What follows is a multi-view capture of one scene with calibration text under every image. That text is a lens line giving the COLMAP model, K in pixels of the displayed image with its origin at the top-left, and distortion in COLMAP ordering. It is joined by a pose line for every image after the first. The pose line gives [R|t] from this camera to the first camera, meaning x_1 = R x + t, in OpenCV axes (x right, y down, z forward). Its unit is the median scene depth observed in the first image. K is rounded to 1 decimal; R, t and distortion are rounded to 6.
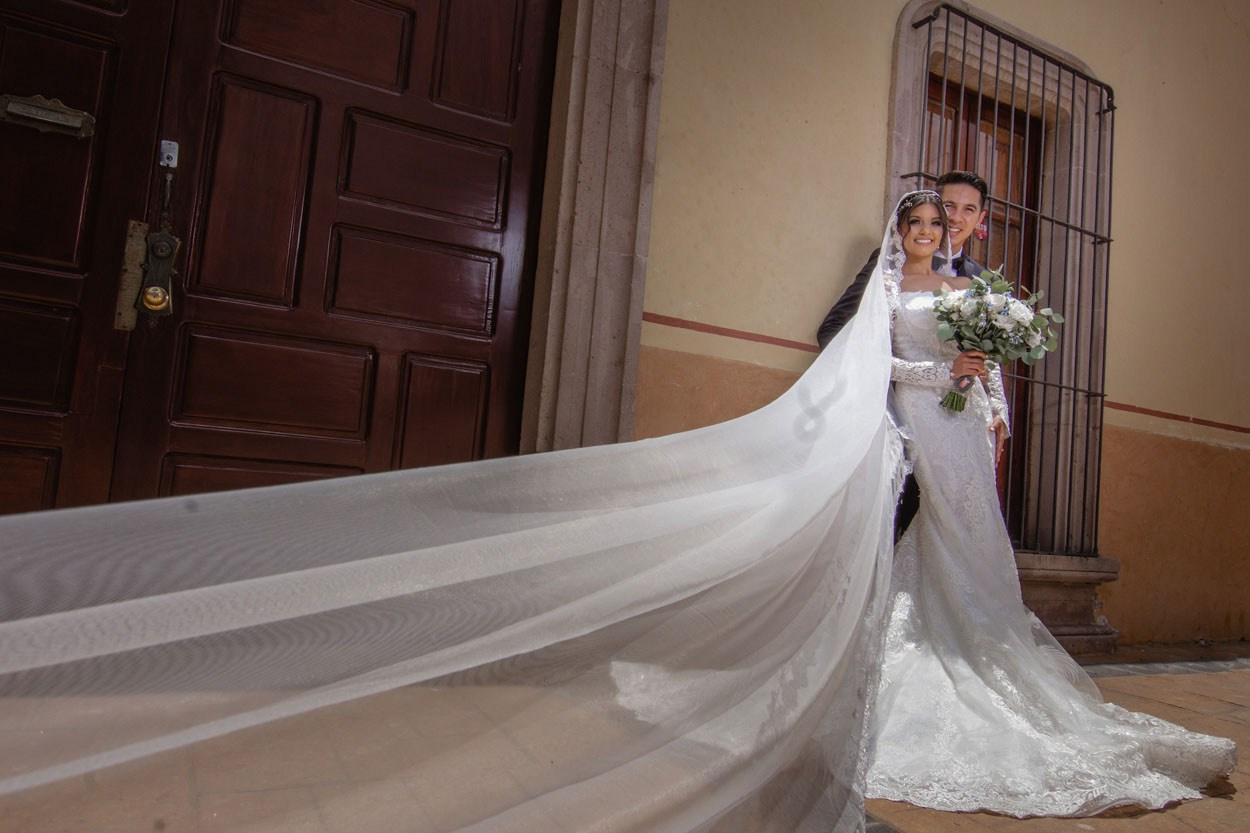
lens RADIAL K [[802.5, 0, 625.0], [0, 802.5, 416.5], [0, 0, 1]] dist [-0.007802, -0.001840]
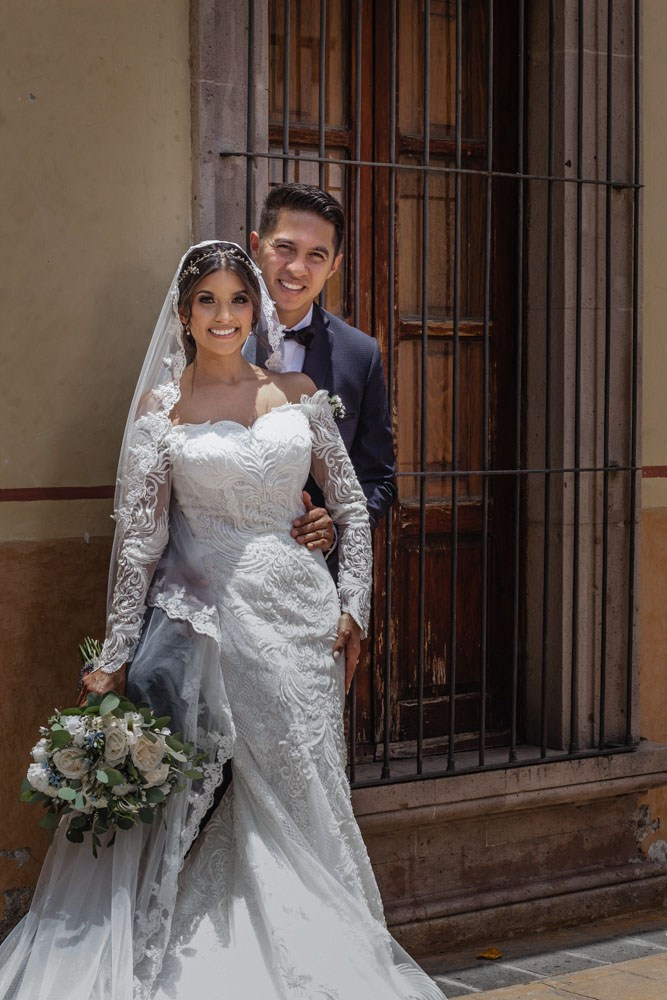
lens RADIAL K [[2298.9, 0, 333.5], [0, 2298.9, 500.0], [0, 0, 1]] dist [-0.113033, 0.349293]
pose [[0.980672, -0.095119, 0.170981, 0.123841], [0.071289, 0.987513, 0.140486, -0.280869], [-0.182209, -0.125582, 0.975207, -0.620103]]
